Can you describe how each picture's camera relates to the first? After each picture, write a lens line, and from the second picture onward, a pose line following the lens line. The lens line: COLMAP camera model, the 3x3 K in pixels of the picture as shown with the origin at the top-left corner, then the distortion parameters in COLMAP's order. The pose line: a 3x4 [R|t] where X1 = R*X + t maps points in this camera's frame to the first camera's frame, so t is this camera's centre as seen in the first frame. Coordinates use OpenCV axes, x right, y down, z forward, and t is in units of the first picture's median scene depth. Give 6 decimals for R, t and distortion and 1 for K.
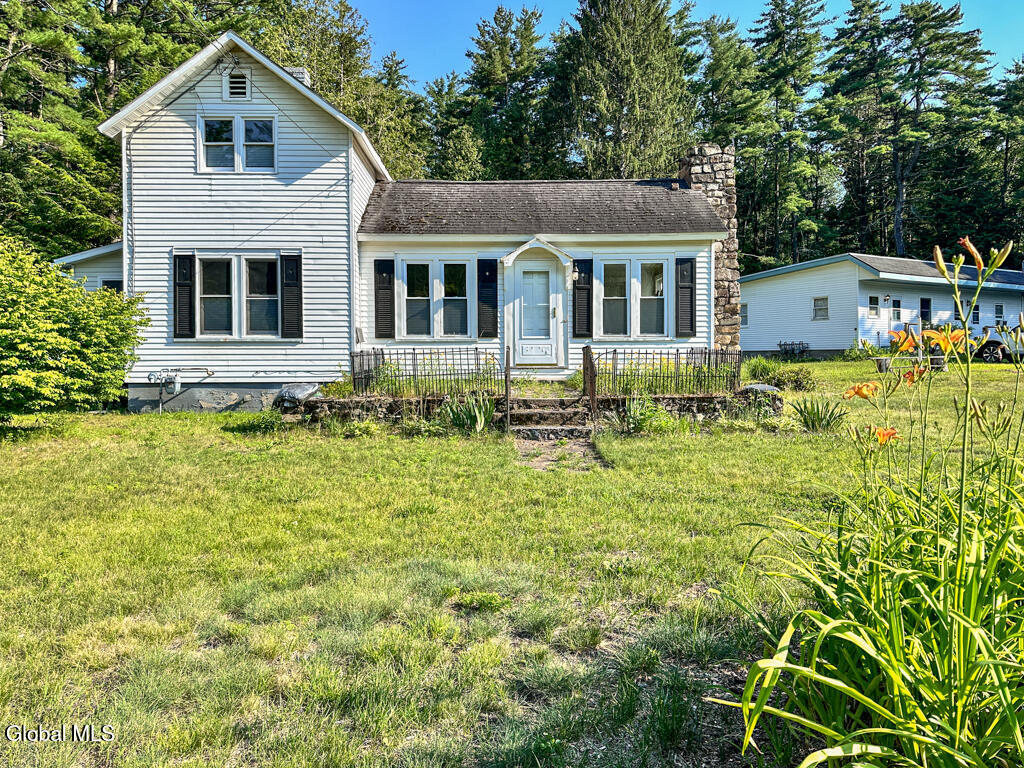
lens RADIAL K [[714.3, 0, 514.9], [0, 714.3, 381.8], [0, 0, 1]] dist [0.000899, -0.000385]
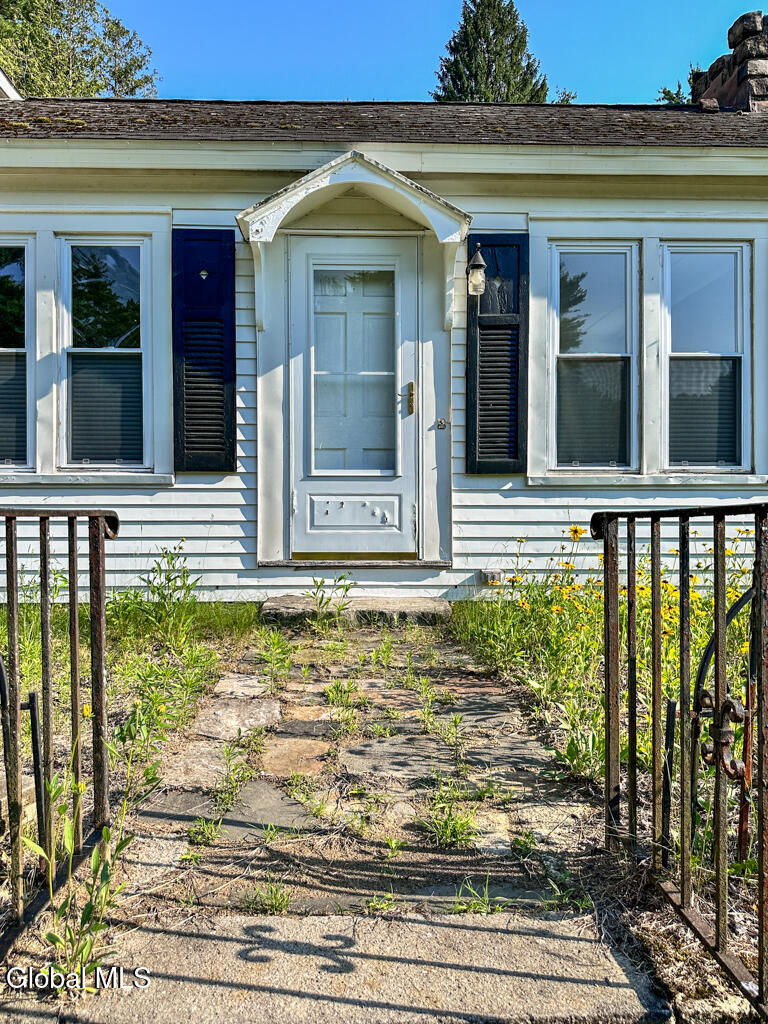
lens RADIAL K [[714.3, 0, 381.7], [0, 714.3, 514.1], [0, 0, 1]] dist [0.000899, -0.000385]
pose [[0.999803, 0.004742, 0.019288, 0.036170], [-0.004150, 0.999522, -0.030620, -0.033523], [-0.019424, 0.030534, 0.999345, 0.674355]]
